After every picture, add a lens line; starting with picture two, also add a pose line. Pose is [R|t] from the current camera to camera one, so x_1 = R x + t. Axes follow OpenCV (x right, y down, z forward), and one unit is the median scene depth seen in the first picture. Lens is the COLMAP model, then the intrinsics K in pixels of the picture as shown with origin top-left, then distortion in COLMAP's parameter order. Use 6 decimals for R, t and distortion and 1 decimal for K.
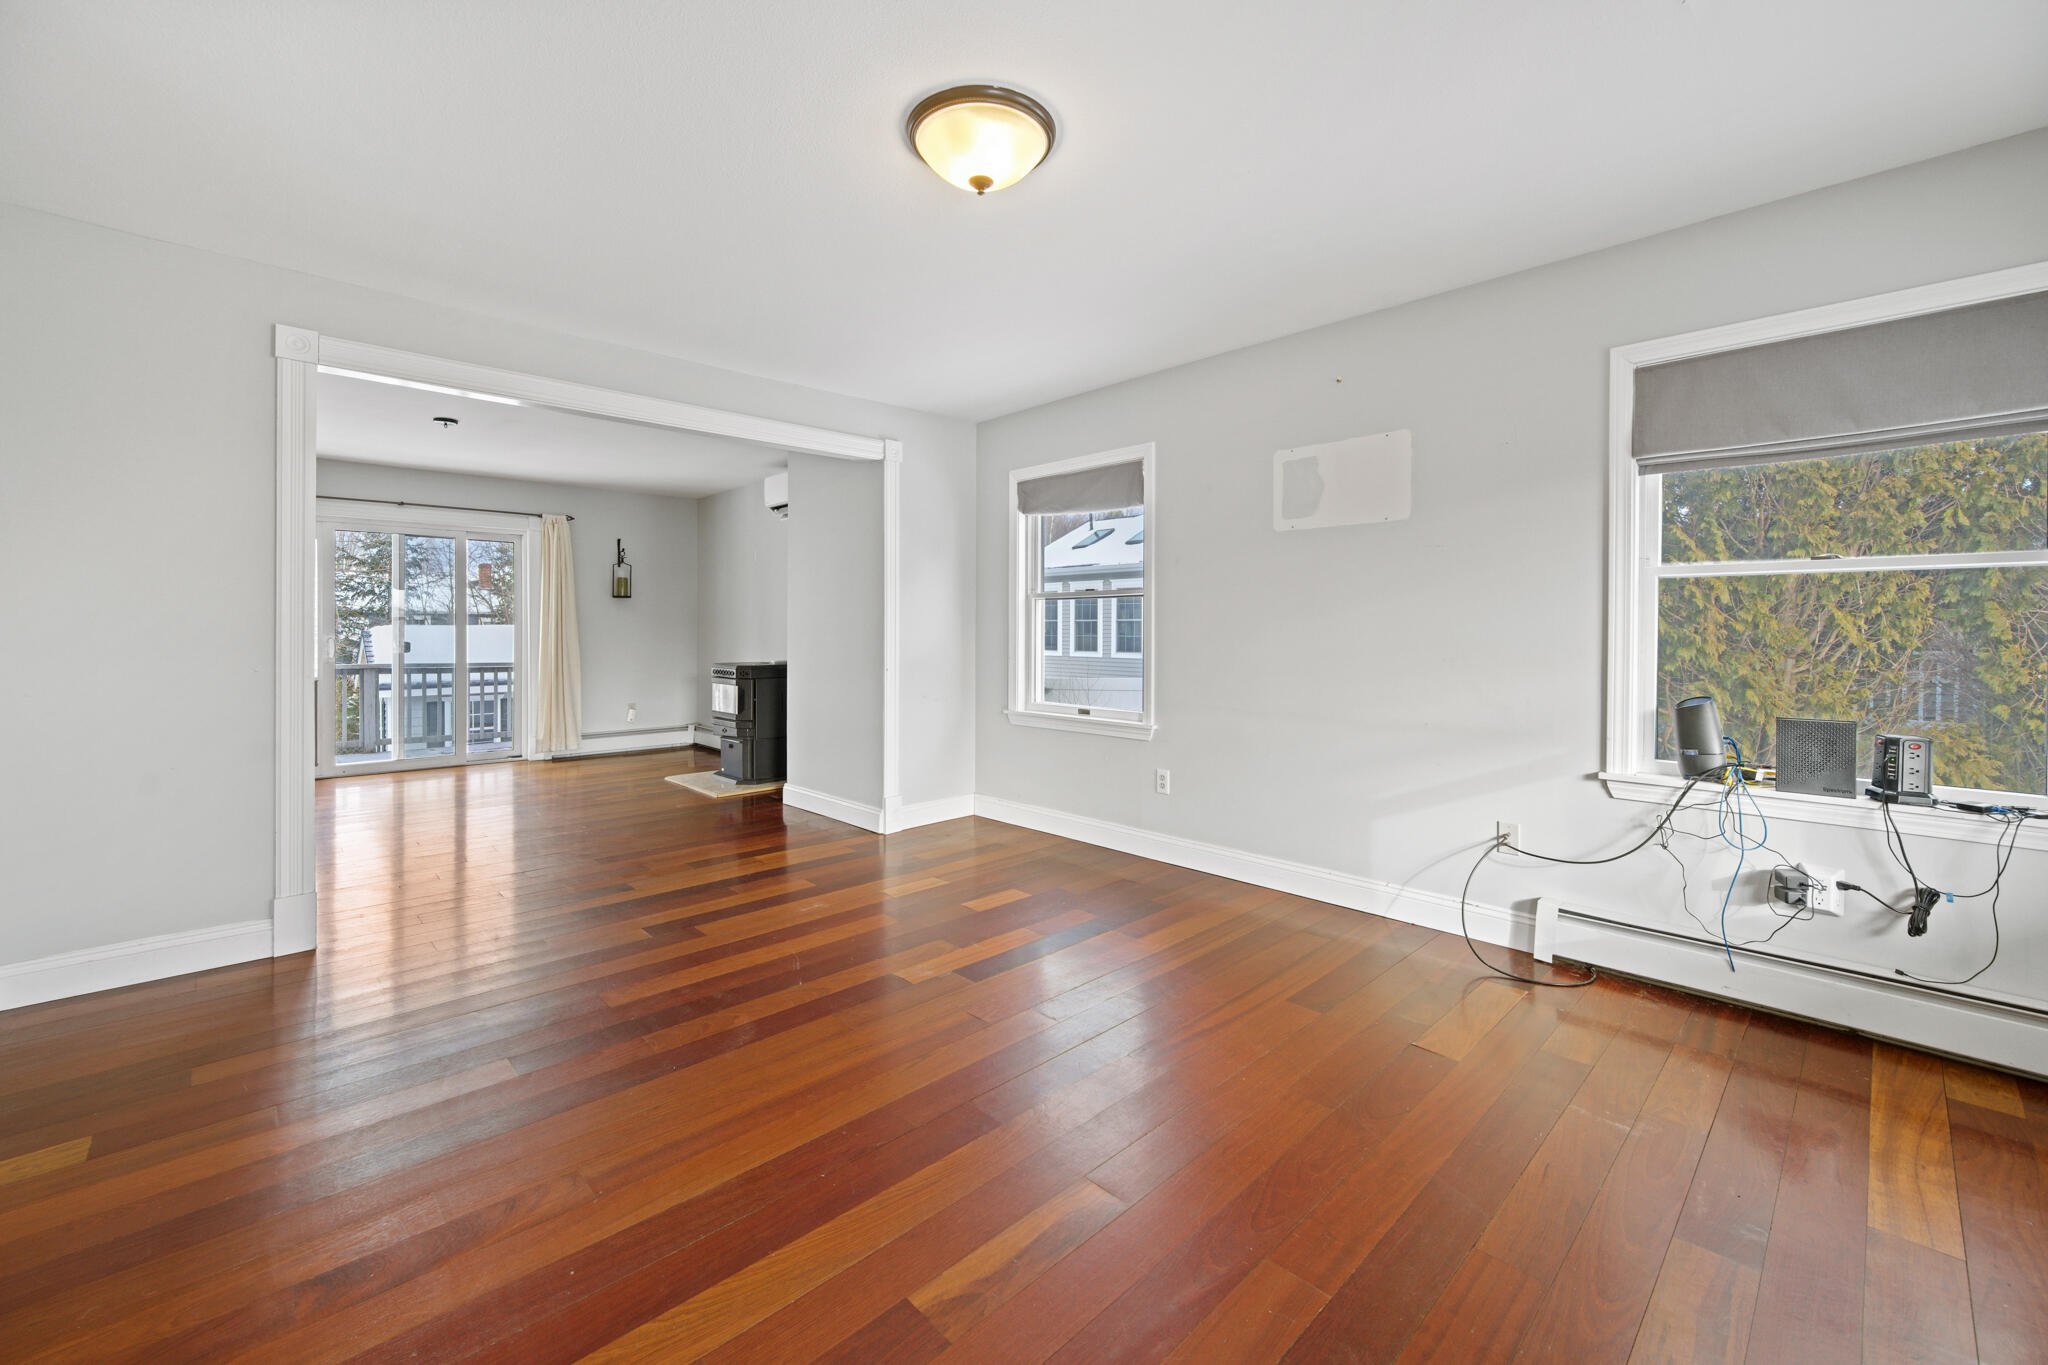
lens RADIAL K [[823.8, 0, 1023.6], [0, 823.8, 640.6], [0, 0, 1]] dist [0.000120, -0.000158]
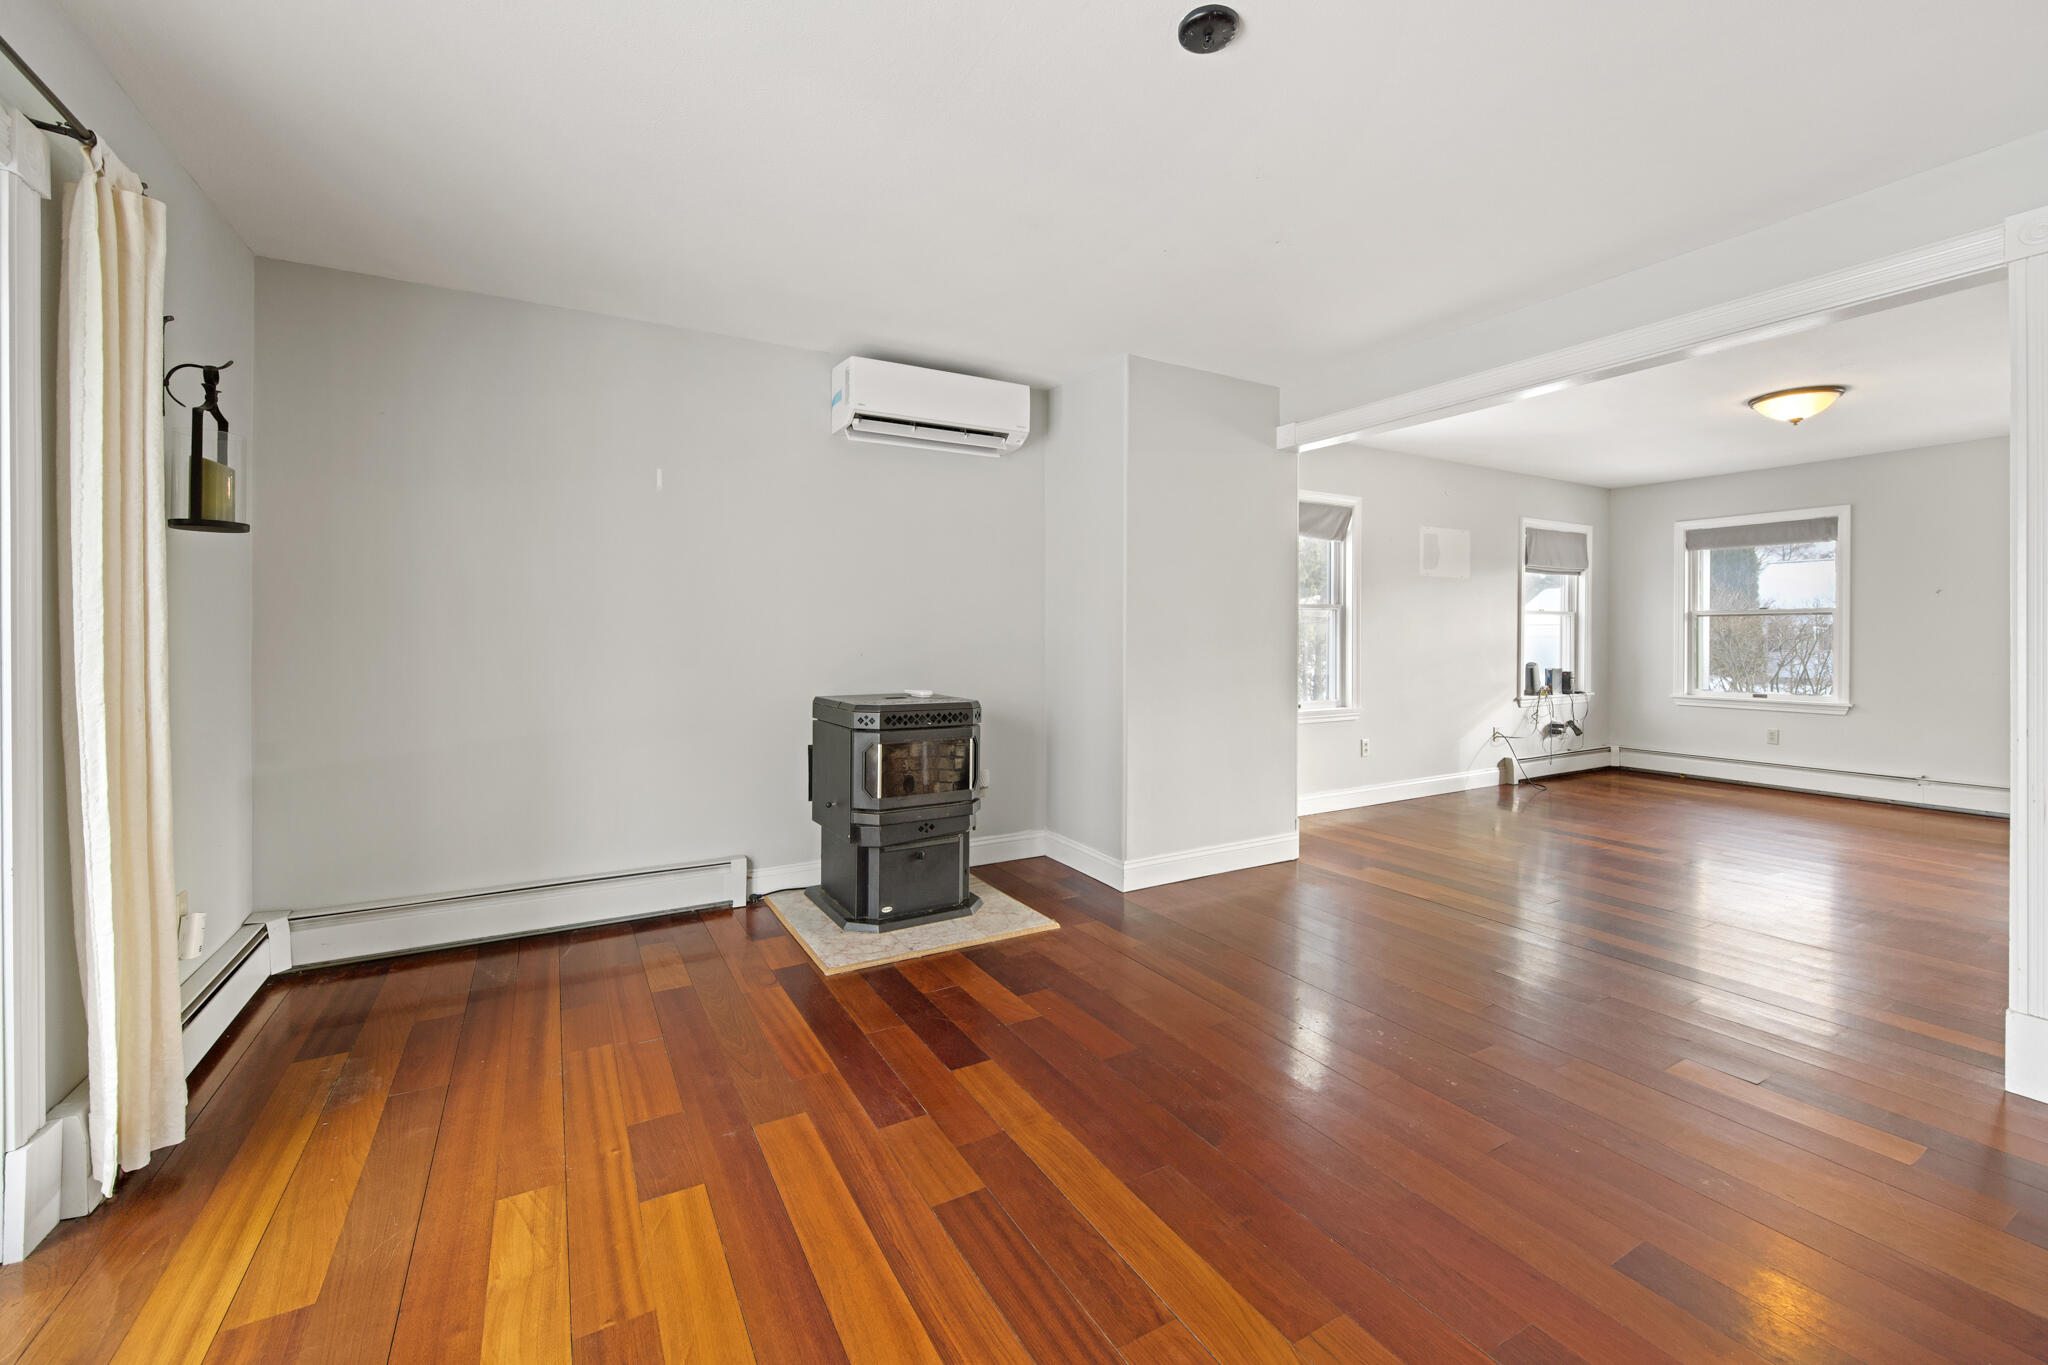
lens RADIAL K [[823.8, 0, 1023.6], [0, 823.8, 640.6], [0, 0, 1]] dist [0.000120, -0.000158]
pose [[0.244991, -0.008770, 0.969486, -1.632631], [0.013329, 0.999895, 0.005676, -0.027338], [-0.969434, 0.011532, 0.245082, 1.530884]]
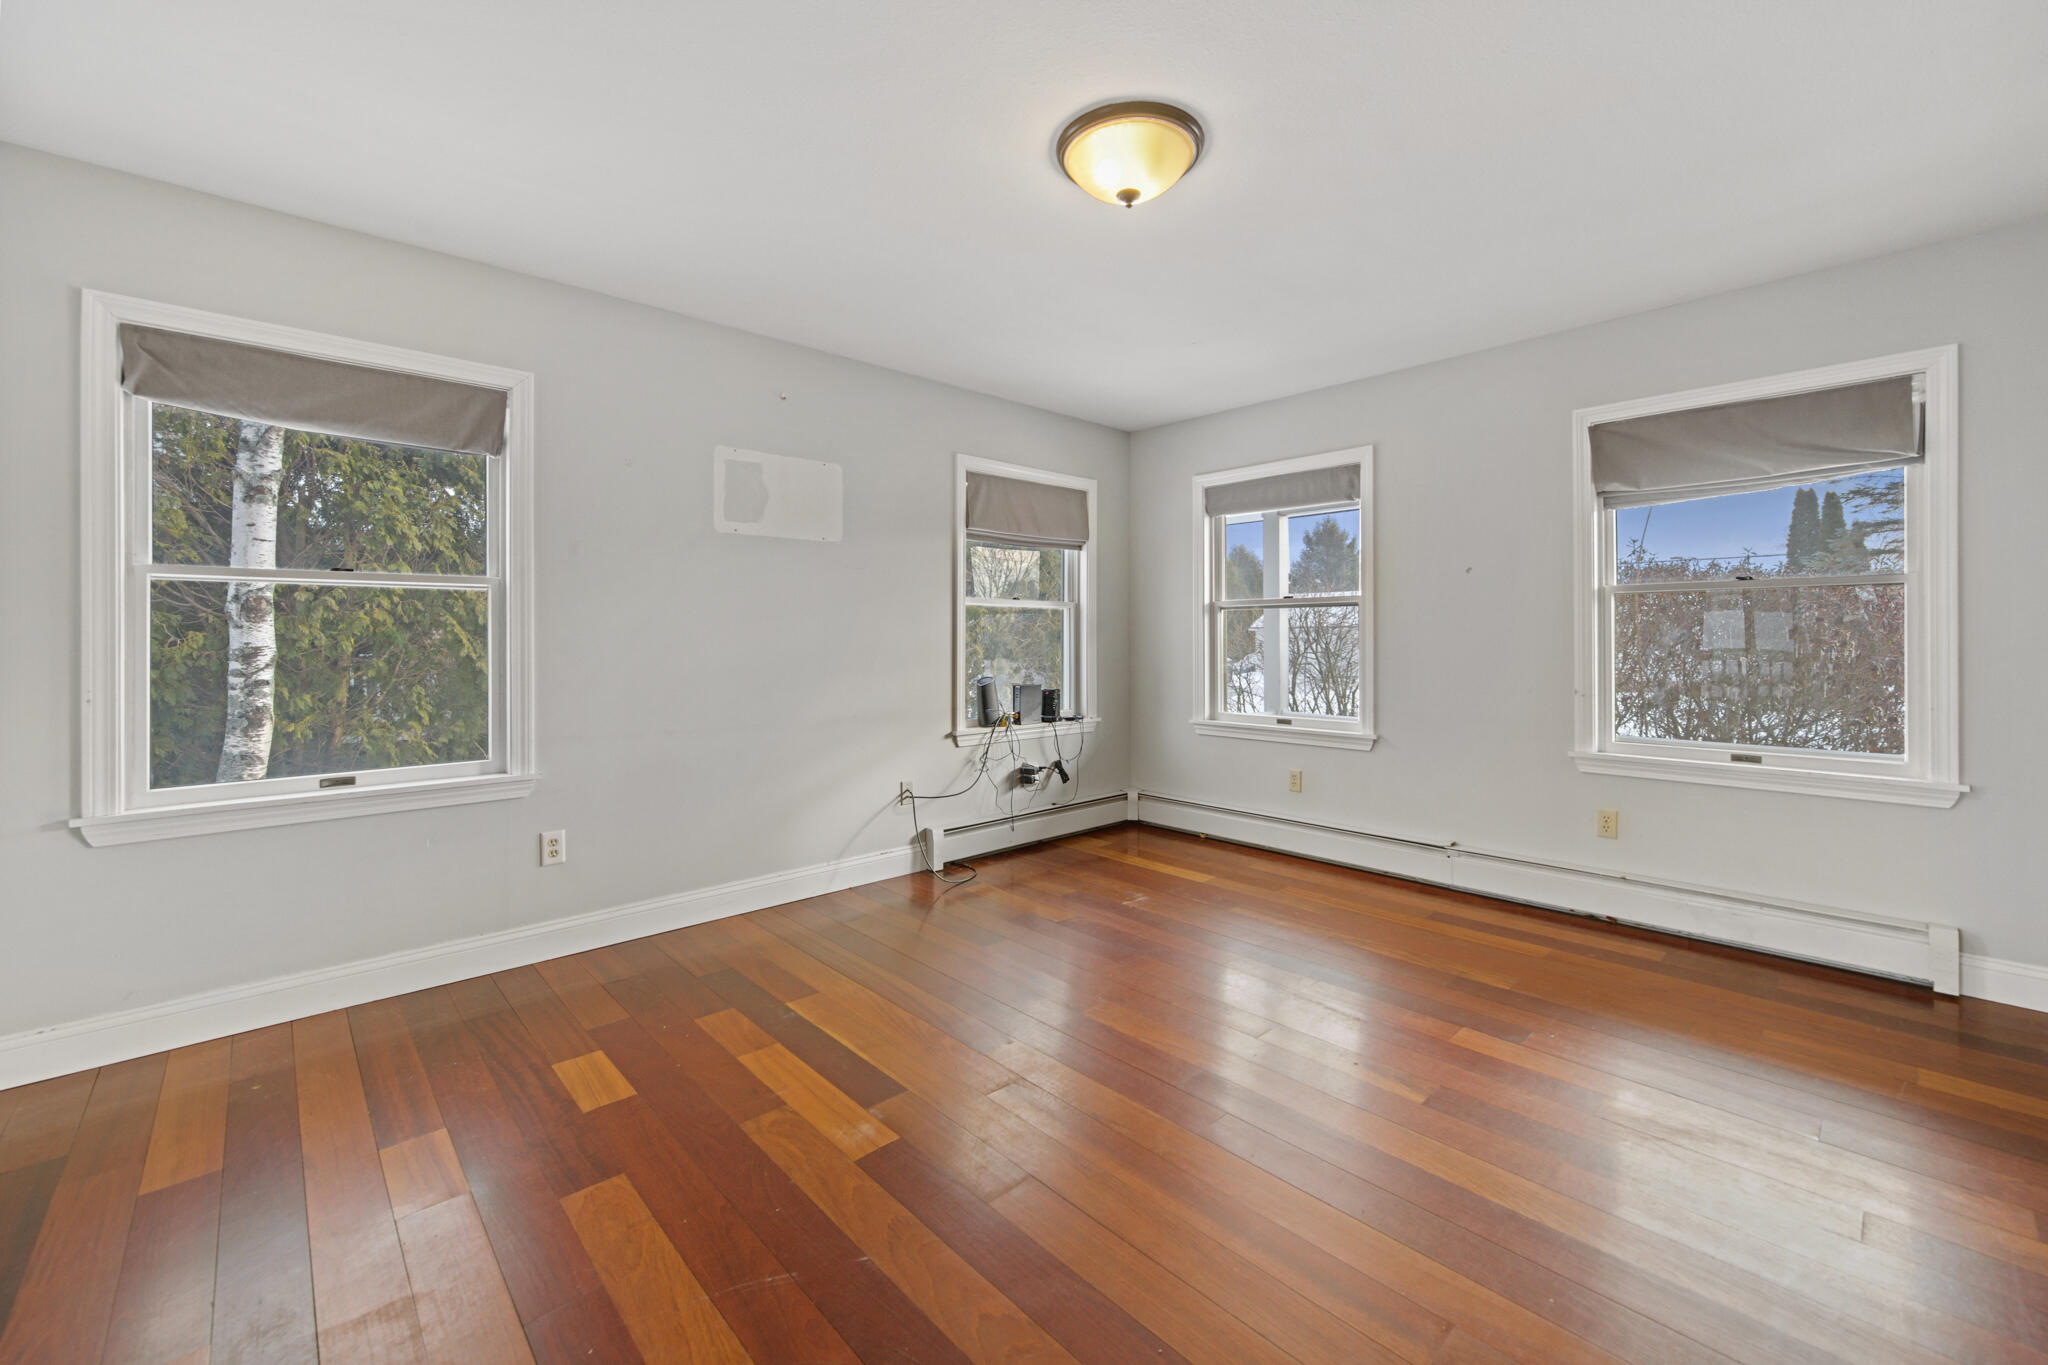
lens RADIAL K [[823.8, 0, 1023.6], [0, 823.8, 640.6], [0, 0, 1]] dist [0.000120, -0.000158]
pose [[0.021373, -0.004813, 0.999760, -0.689034], [0.015053, 0.999877, 0.004491, -0.010001], [-0.999658, 0.014953, 0.021443, 0.717800]]
